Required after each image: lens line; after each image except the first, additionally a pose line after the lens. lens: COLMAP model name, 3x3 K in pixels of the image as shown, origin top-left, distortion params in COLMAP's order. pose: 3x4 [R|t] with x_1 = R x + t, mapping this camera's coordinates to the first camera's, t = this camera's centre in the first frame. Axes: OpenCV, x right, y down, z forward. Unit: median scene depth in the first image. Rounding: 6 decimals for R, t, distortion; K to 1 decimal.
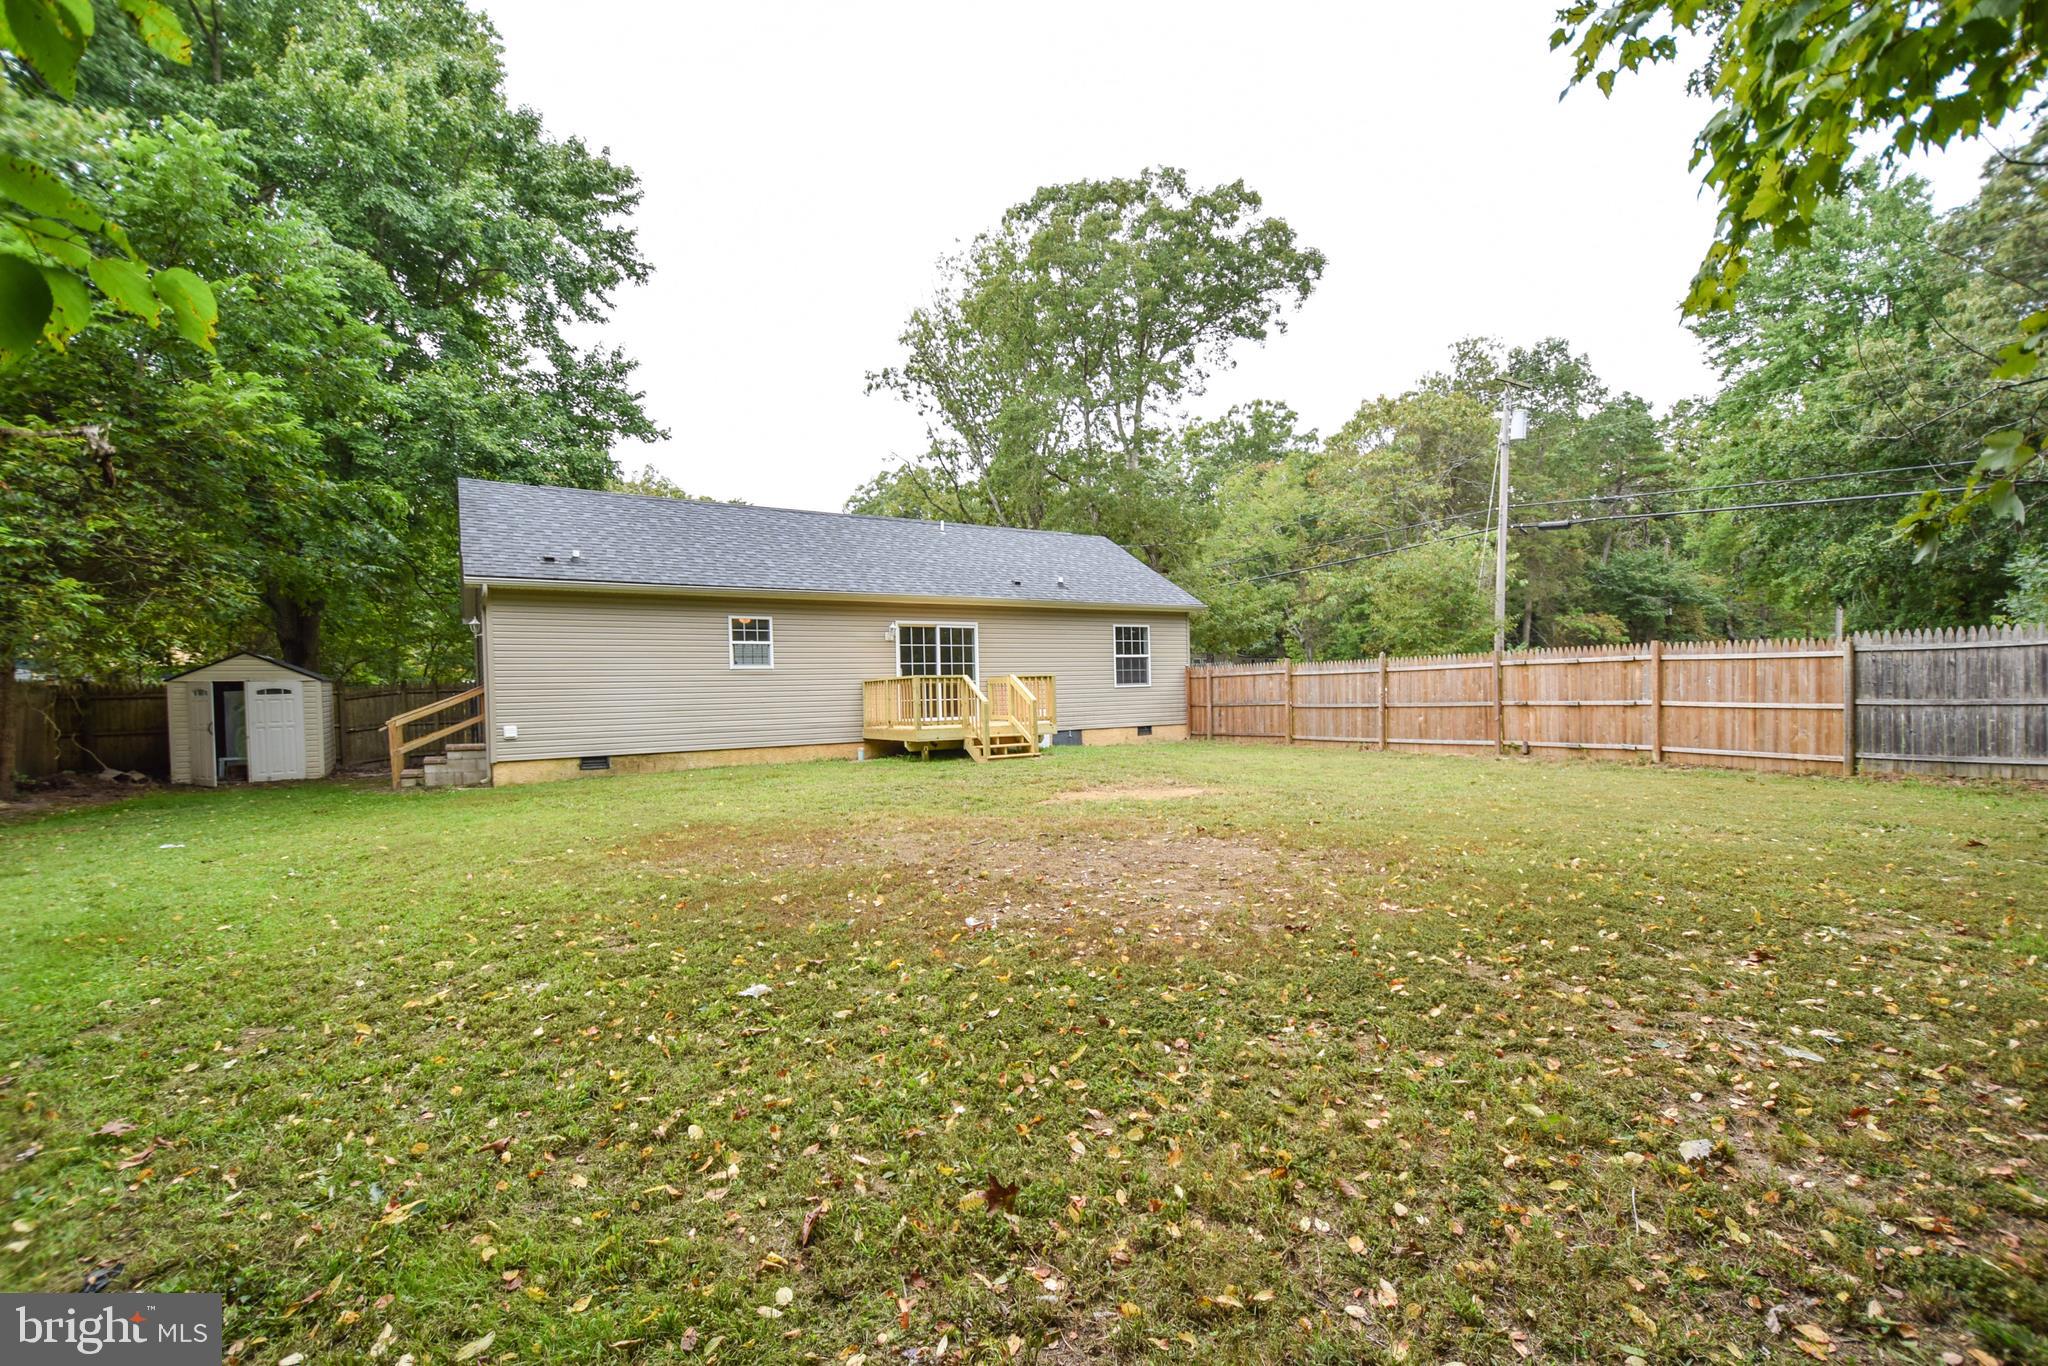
lens RADIAL K [[887.4, 0, 1025.3], [0, 887.4, 706.8], [0, 0, 1]] dist [0.014820, -0.009896]
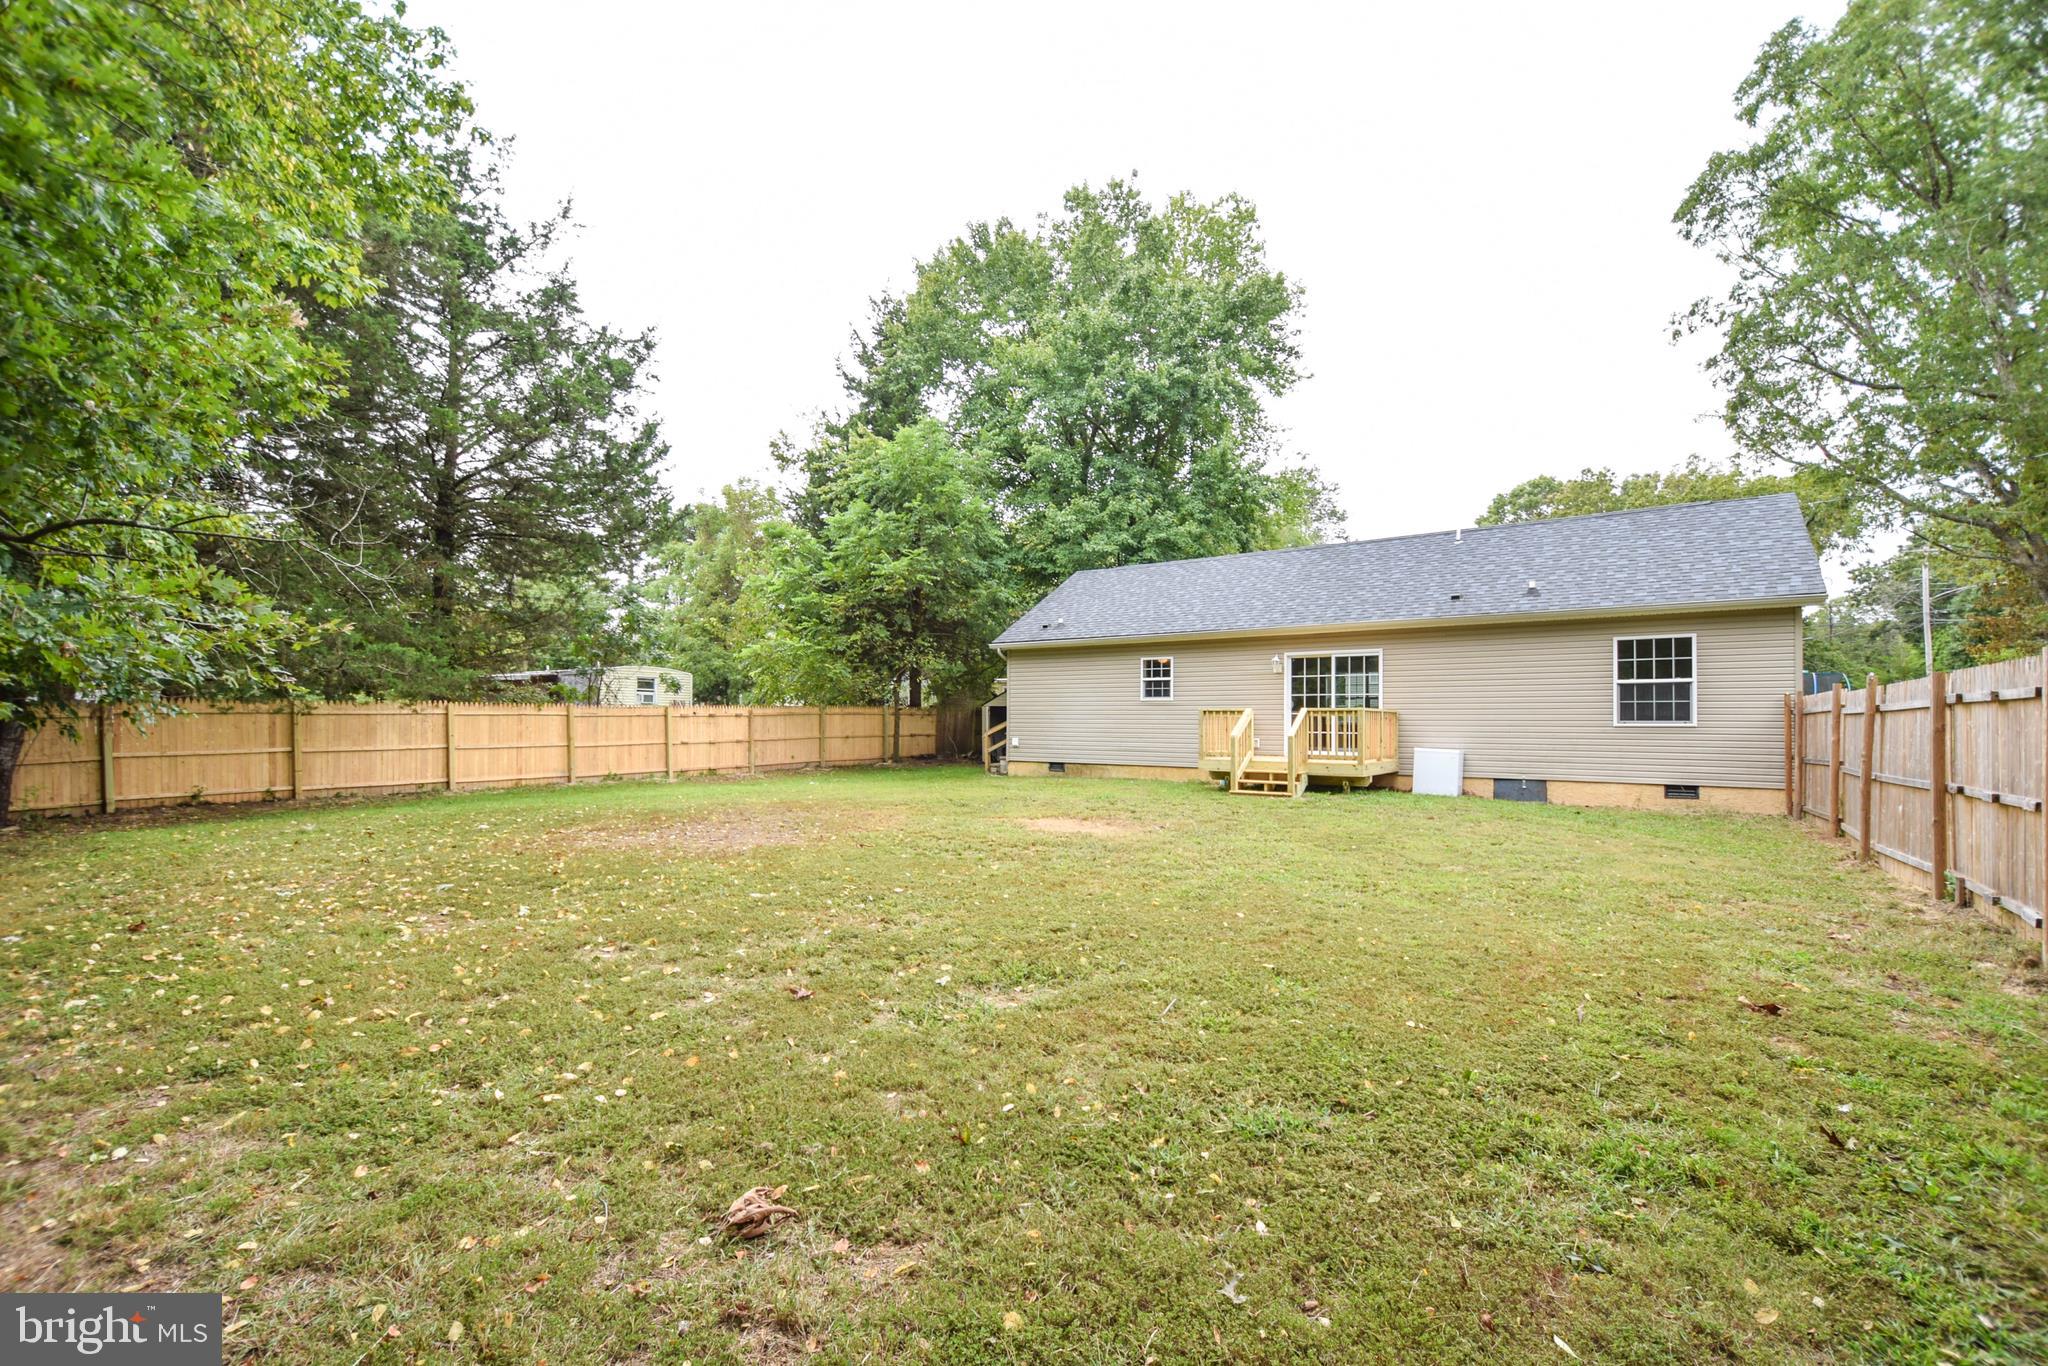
lens RADIAL K [[887.4, 0, 1025.3], [0, 887.4, 706.8], [0, 0, 1]] dist [0.014820, -0.009896]
pose [[0.380621, 0.011992, -0.924653, 0.660815], [-0.030642, 0.999530, 0.000350, -0.026205], [0.924223, 0.028200, 0.380810, 0.333310]]
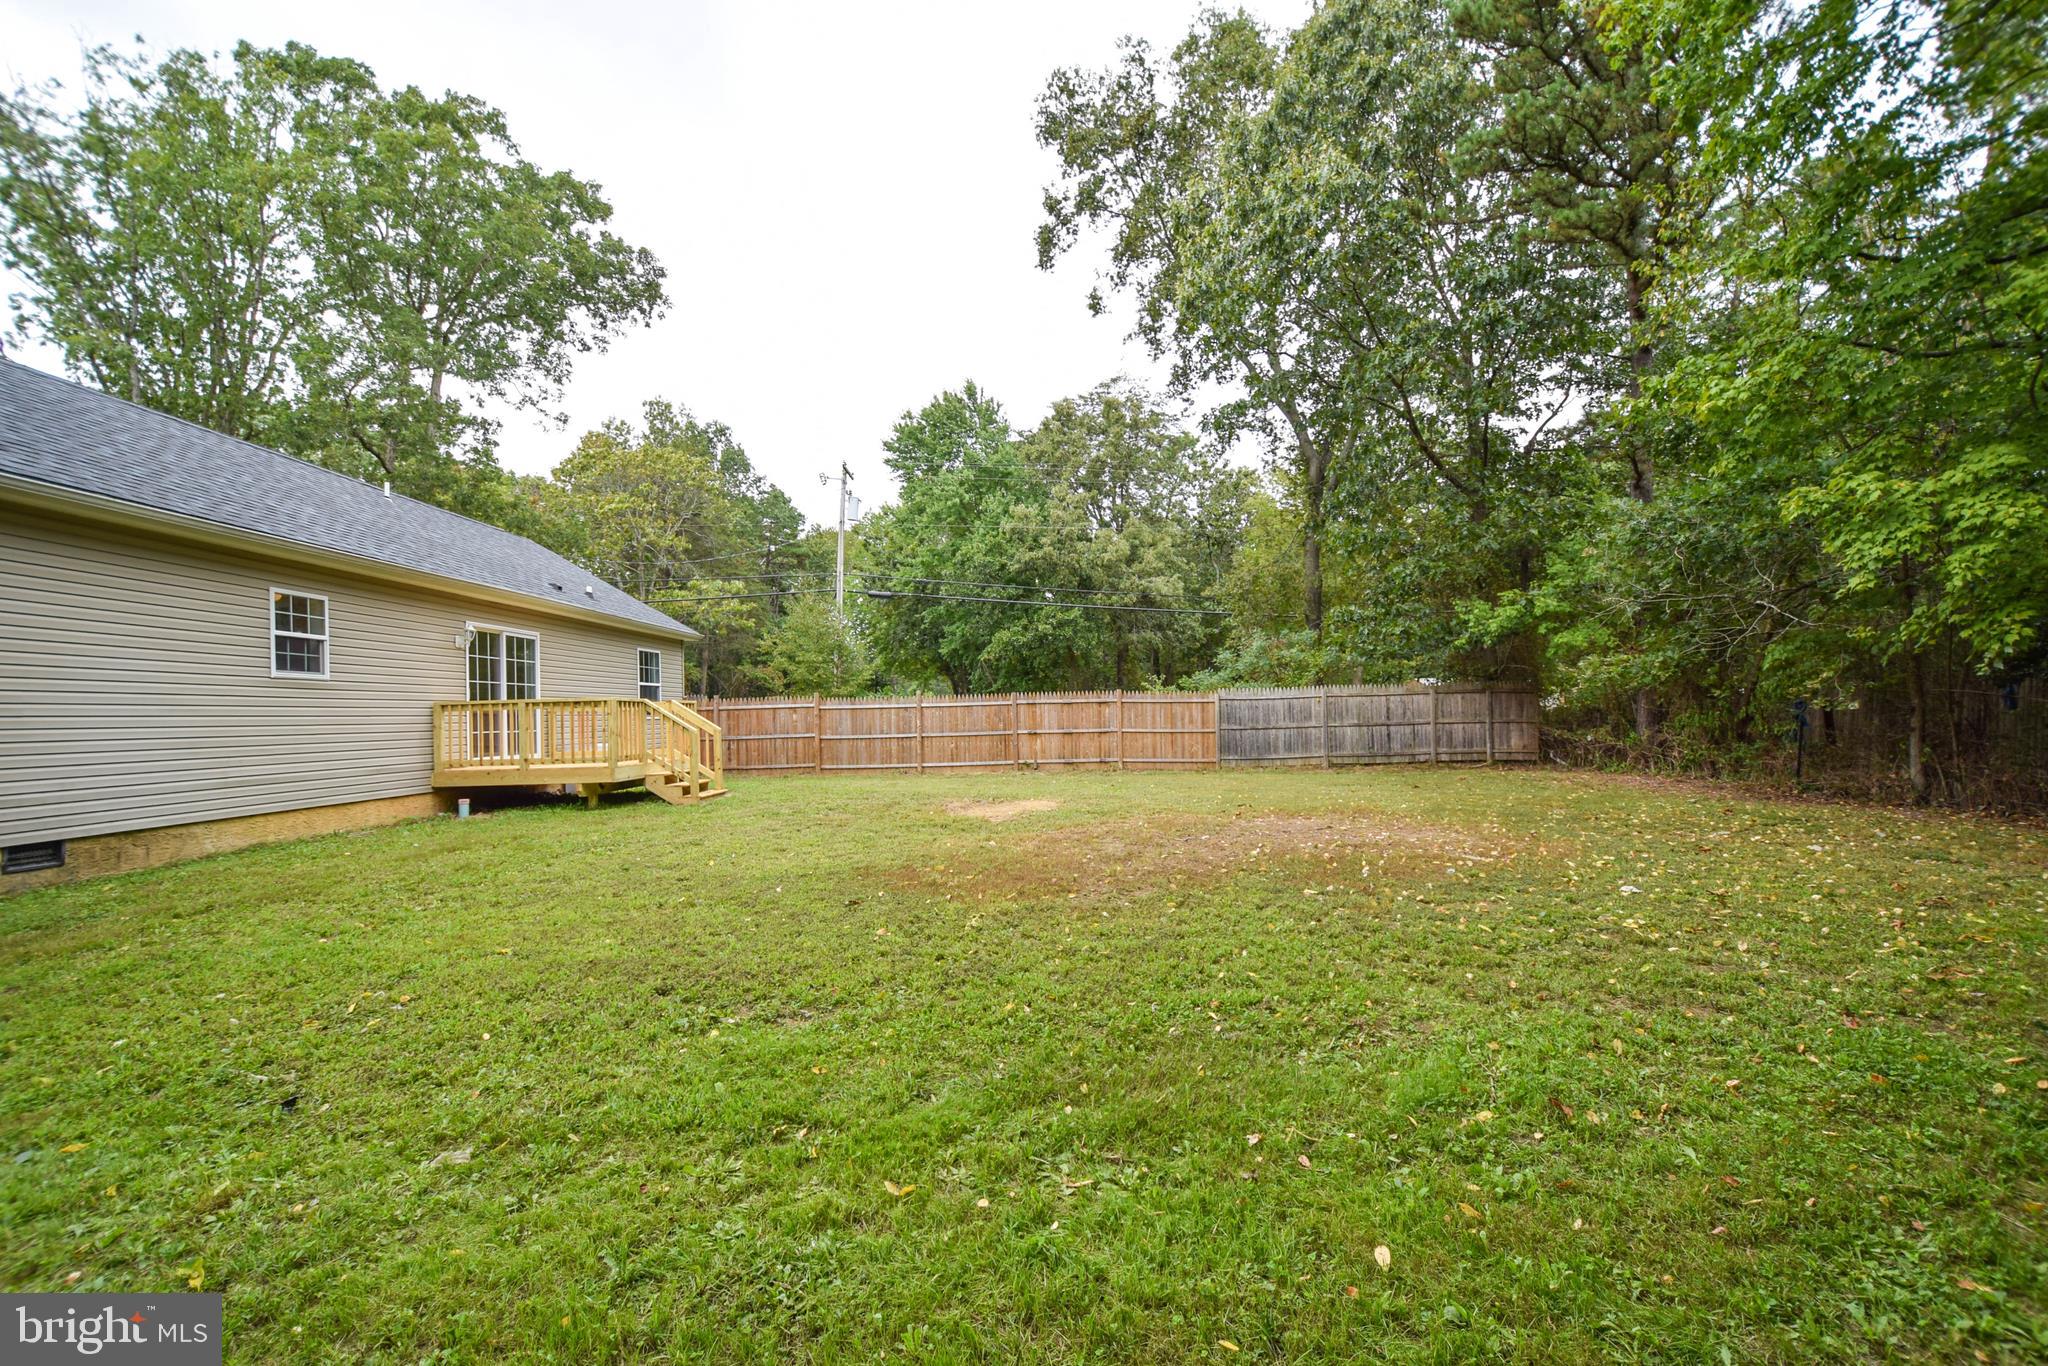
lens RADIAL K [[887.4, 0, 1025.3], [0, 887.4, 706.8], [0, 0, 1]] dist [0.014820, -0.009896]
pose [[0.551105, 0.021601, 0.834156, -0.480267], [0.020880, 0.998995, -0.039665, 0.009560], [-0.834175, 0.039276, 0.550100, 0.227776]]
